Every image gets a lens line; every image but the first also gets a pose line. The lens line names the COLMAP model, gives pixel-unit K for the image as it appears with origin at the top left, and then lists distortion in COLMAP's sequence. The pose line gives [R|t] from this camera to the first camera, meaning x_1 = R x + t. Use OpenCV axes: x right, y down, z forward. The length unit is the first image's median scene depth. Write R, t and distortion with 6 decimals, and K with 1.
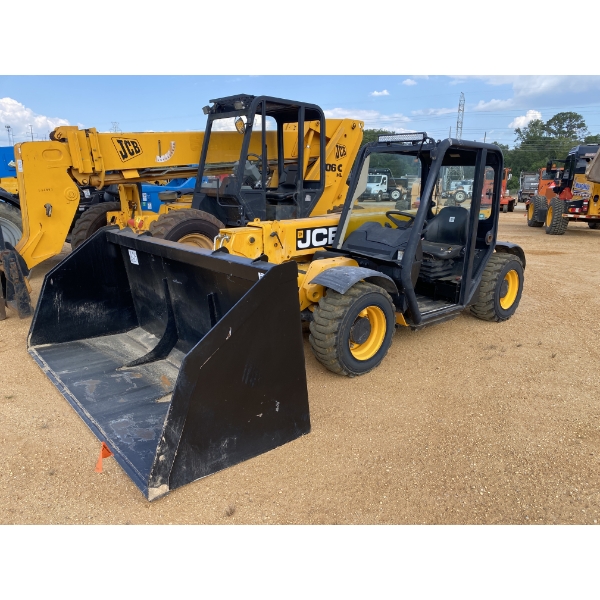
lens RADIAL K [[469.2, 0, 301.5], [0, 469.2, 298.0], [0, 0, 1]] dist [0.011016, -0.034195]
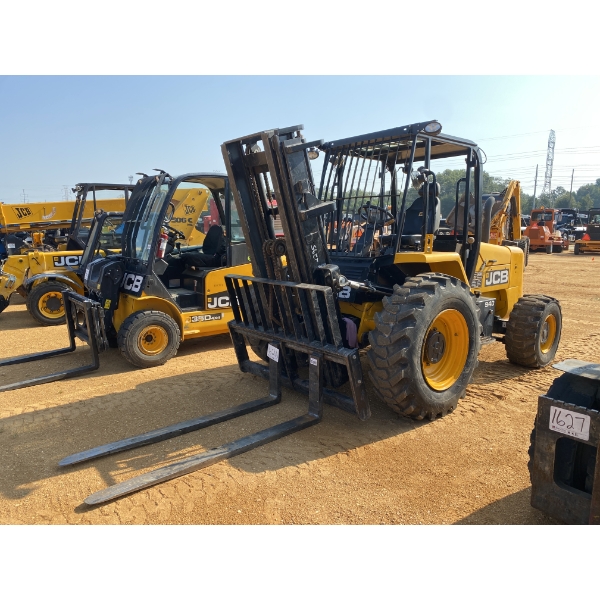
lens RADIAL K [[469.2, 0, 300.2], [0, 469.2, 298.8], [0, 0, 1]] dist [0.011016, -0.034195]
pose [[0.983892, 0.027170, -0.176687, 0.972578], [-0.042074, 0.995812, -0.081163, 0.104549], [0.173742, 0.087290, 0.980915, -0.518313]]
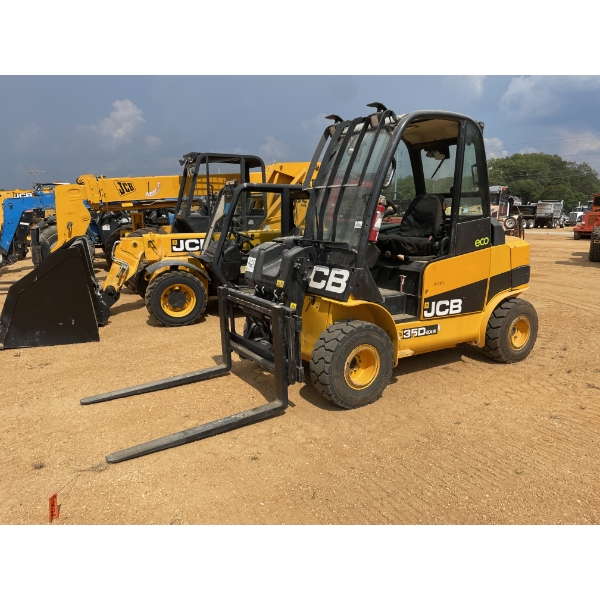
lens RADIAL K [[469.2, 0, 303.1], [0, 469.2, 302.0], [0, 0, 1]] dist [0.011016, -0.034195]
pose [[0.957288, 0.058496, -0.283156, 0.632070], [-0.072980, 0.996496, -0.040869, 0.070370], [0.279773, 0.059788, 0.958203, -0.274997]]
